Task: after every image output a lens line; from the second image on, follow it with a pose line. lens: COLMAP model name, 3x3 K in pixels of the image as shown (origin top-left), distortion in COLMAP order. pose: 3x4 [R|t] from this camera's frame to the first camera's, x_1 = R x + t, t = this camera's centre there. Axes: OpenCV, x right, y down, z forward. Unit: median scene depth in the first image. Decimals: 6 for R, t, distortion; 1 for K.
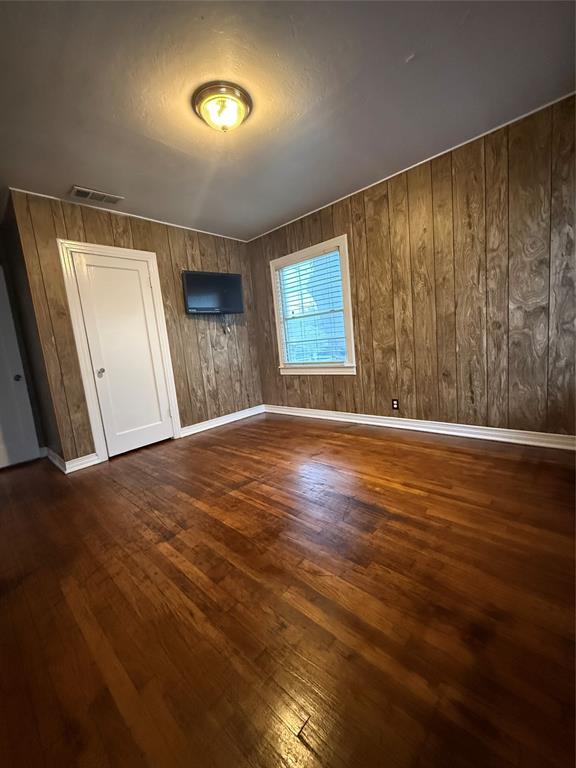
lens RADIAL K [[305.0, 0, 287.4], [0, 305.0, 383.1], [0, 0, 1]] dist [-0.002019, -0.000006]
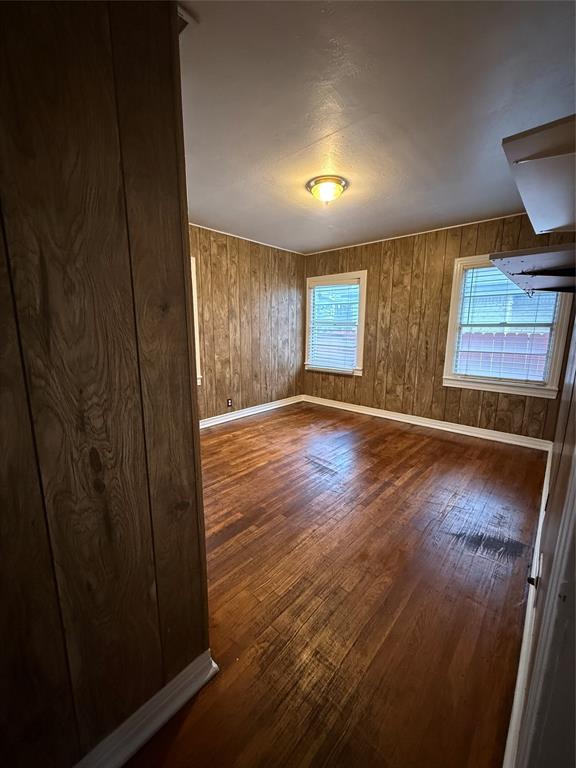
lens RADIAL K [[305.0, 0, 287.2], [0, 305.0, 382.6], [0, 0, 1]] dist [-0.002019, -0.000006]
pose [[-0.006743, -0.082243, 0.996589, -1.015892], [0.138475, 0.986933, 0.082383, -0.096125], [-0.990343, 0.138558, 0.004734, 0.785108]]
